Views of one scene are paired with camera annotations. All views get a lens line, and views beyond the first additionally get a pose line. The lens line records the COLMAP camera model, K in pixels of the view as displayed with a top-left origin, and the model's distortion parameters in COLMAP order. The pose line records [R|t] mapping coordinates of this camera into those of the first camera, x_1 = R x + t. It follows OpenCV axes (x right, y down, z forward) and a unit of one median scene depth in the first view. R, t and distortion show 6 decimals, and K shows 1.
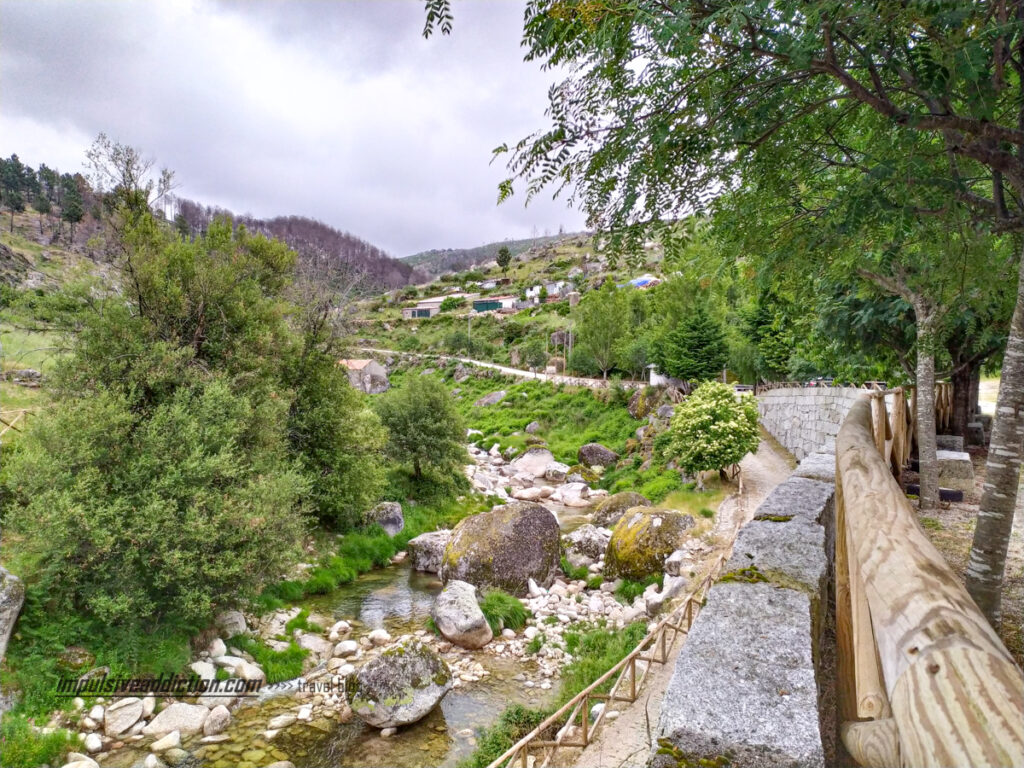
lens RADIAL K [[722.0, 0, 512.1], [0, 722.0, 381.9], [0, 0, 1]] dist [0.043202, -0.000512]
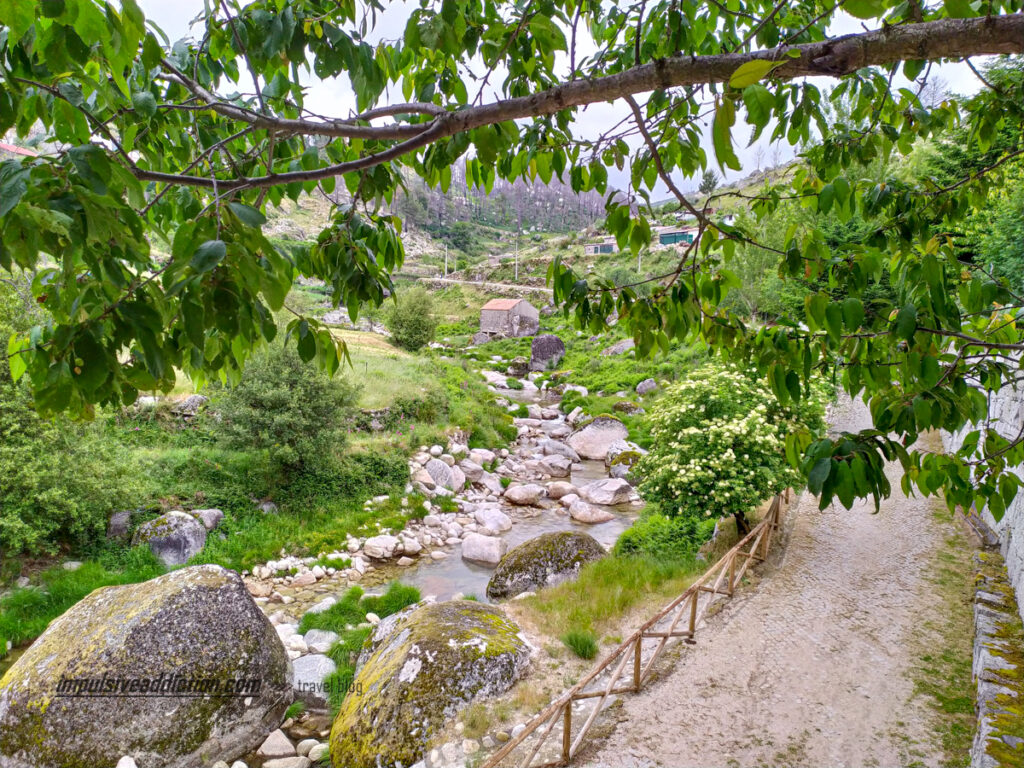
lens RADIAL K [[722.0, 0, 511.7], [0, 722.0, 385.4], [0, 0, 1]] dist [0.043202, -0.000512]
pose [[0.949590, 0.046582, -0.310014, 0.080973], [-0.020603, 0.996034, 0.086551, -0.001095], [0.312817, -0.075801, 0.946784, 0.137344]]
